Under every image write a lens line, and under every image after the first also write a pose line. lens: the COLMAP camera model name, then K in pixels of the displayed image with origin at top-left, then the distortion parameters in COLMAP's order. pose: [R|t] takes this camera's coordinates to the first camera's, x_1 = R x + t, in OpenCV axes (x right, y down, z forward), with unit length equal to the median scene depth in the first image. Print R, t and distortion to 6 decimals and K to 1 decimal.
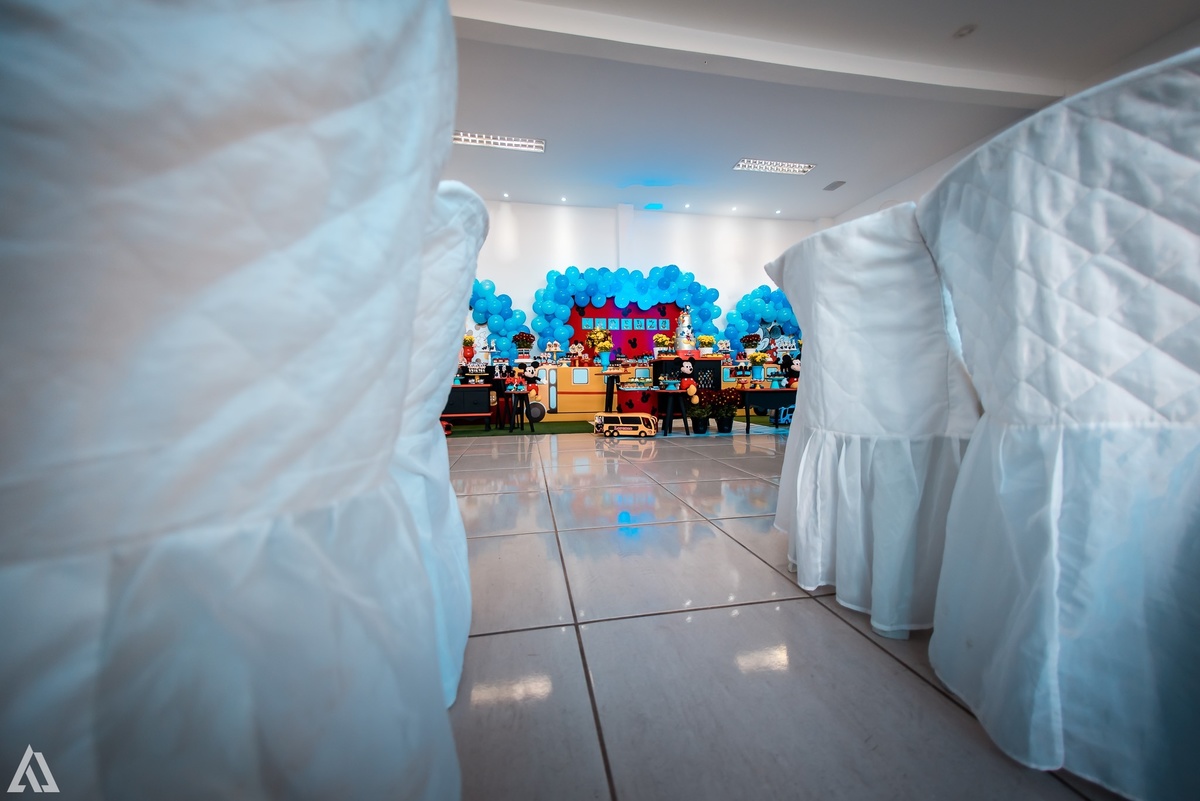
lens RADIAL K [[401.8, 0, 600.0], [0, 401.8, 400.5], [0, 0, 1]] dist [0.010406, 0.000003]
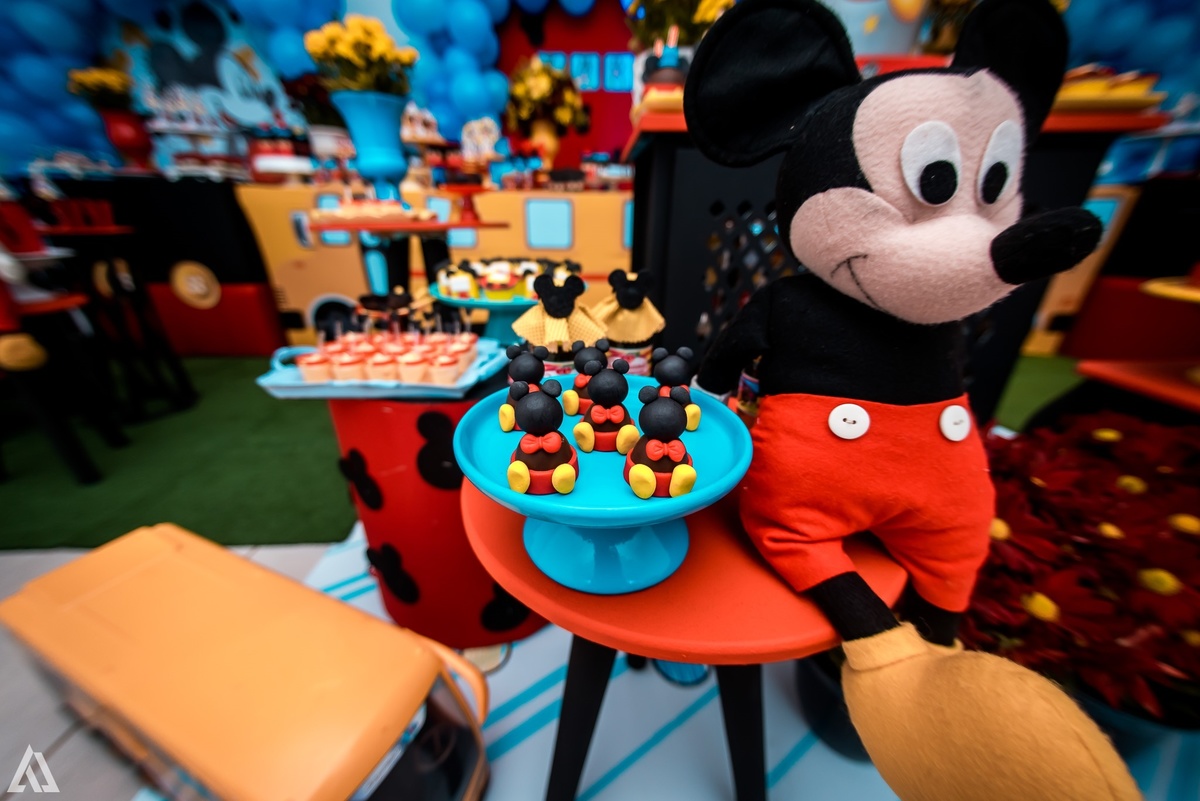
lens RADIAL K [[422.1, 0, 600.0], [0, 422.1, 400.5], [0, 0, 1]] dist [0.013125, 0.000013]
pose [[0.986917, 0.081266, -0.139250, 0.118330], [-0.026067, 0.932741, 0.359602, -0.048995], [0.159108, -0.351268, 0.922657, 0.597810]]
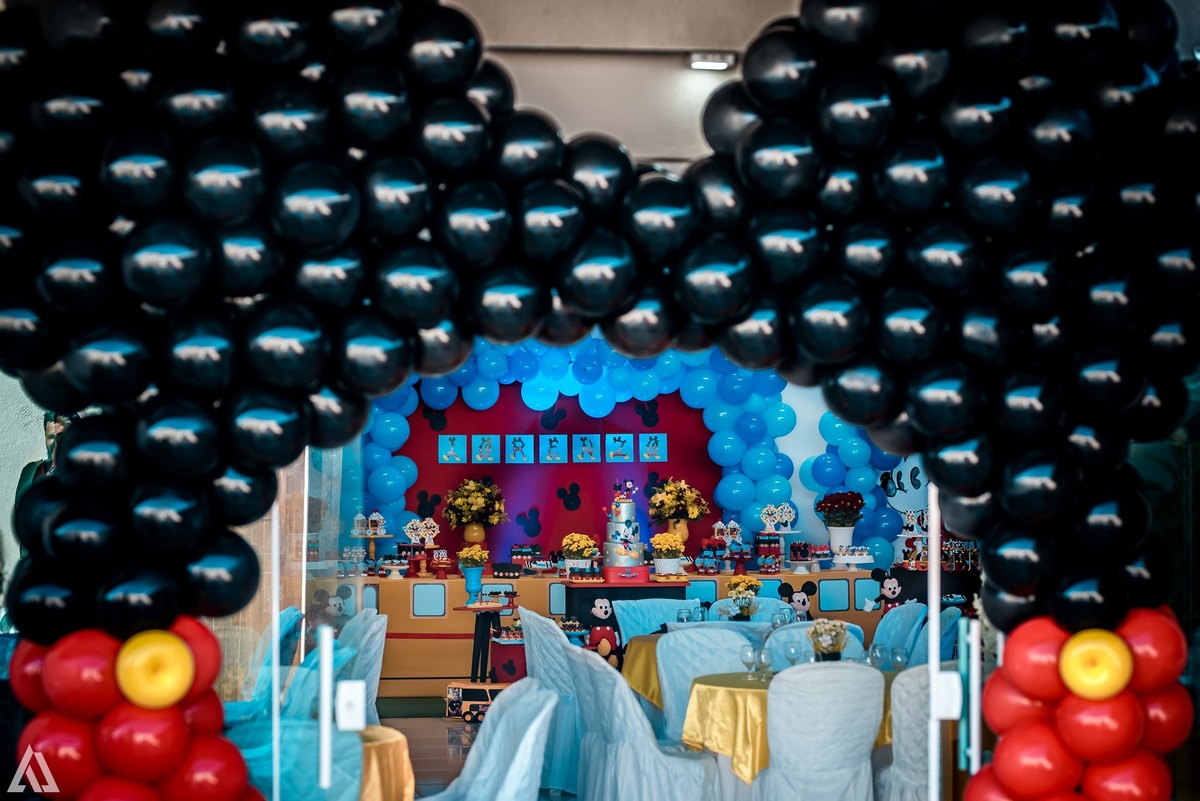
lens RADIAL K [[2928.5, 0, 600.0], [0, 2928.5, 400.5], [0, 0, 1]] dist [-0.032275, 0.023070]
pose [[0.999944, 0.008225, -0.006625, 0.154857], [-0.008573, 0.998489, -0.054282, -0.099424], [0.006169, 0.054336, 0.998504, -2.183161]]
